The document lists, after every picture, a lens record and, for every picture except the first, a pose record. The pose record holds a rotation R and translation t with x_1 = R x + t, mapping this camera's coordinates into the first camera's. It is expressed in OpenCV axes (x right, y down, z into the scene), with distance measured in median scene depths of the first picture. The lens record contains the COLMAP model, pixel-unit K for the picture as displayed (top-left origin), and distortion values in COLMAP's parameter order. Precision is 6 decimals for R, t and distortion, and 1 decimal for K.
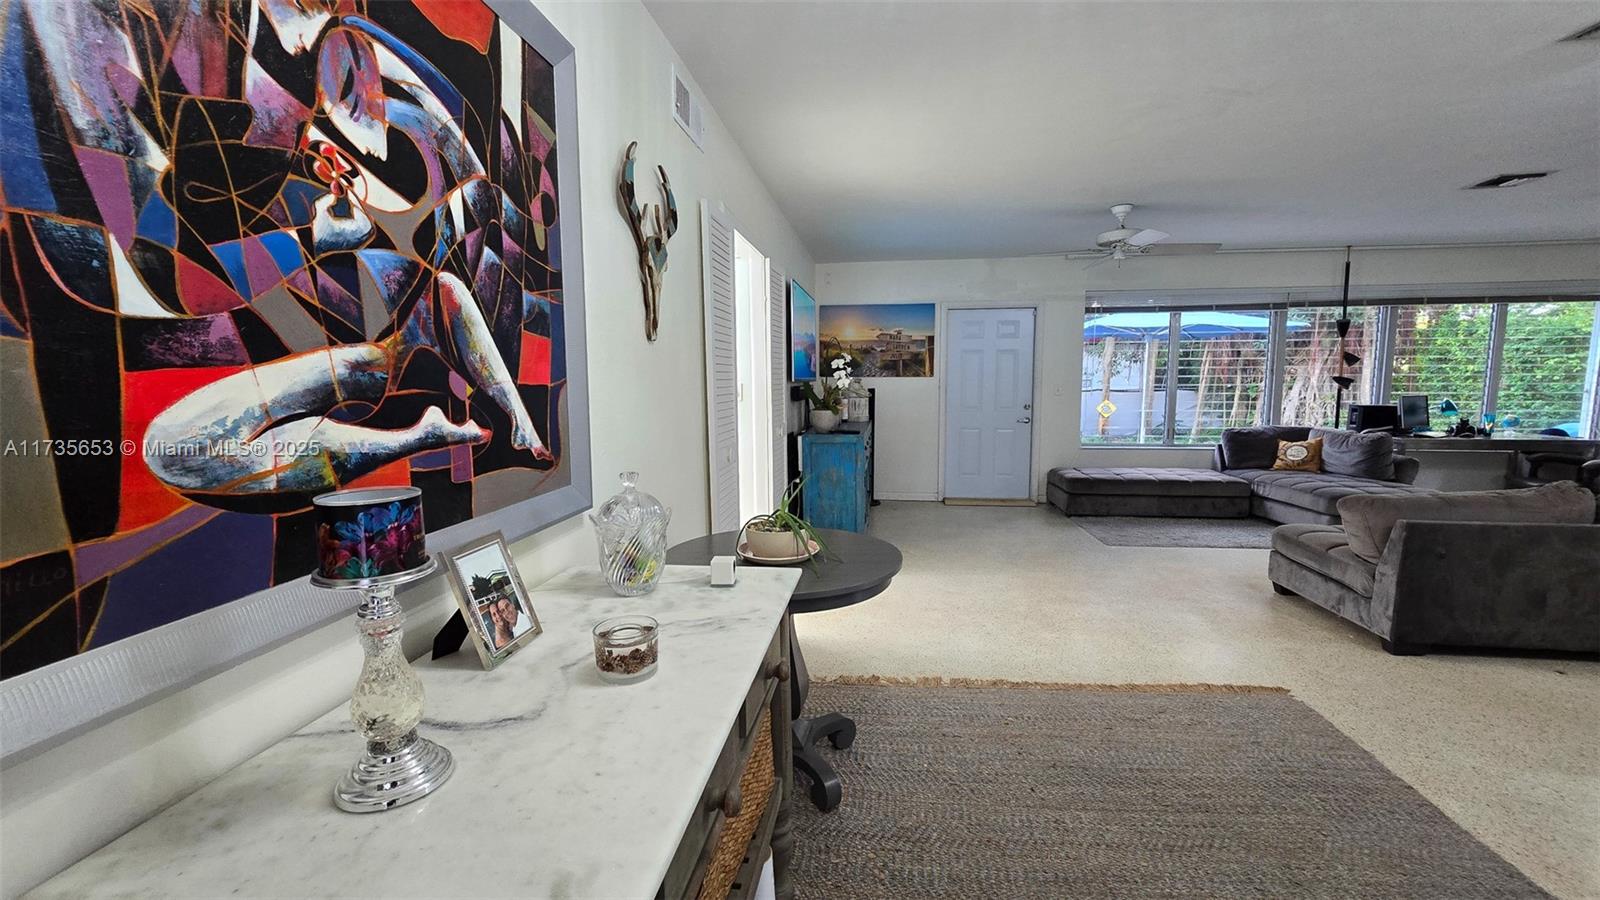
lens RADIAL K [[652.5, 0, 798.7], [0, 652.5, 450.6], [0, 0, 1]] dist [-0.003524, 0.001168]
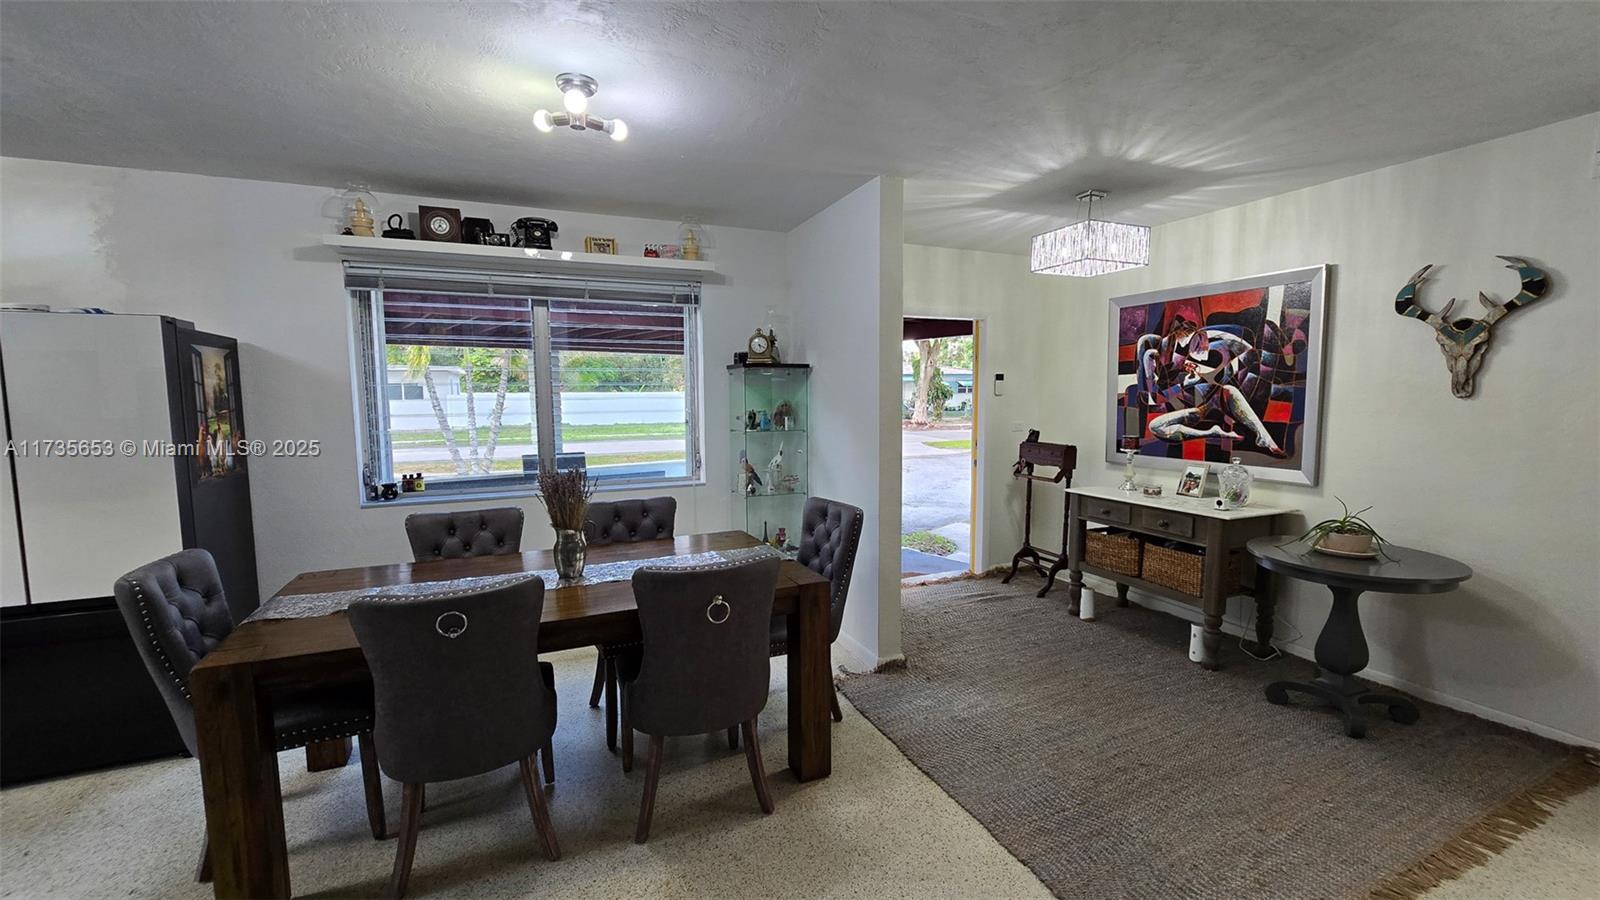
lens RADIAL K [[652.5, 0, 816.1], [0, 652.5, 449.2], [0, 0, 1]] dist [-0.003524, 0.001168]
pose [[-0.848592, 0.058944, -0.525754, 2.800395], [-0.047917, 0.981126, 0.187337, -0.450004], [0.526873, 0.184165, -0.829752, 2.558903]]
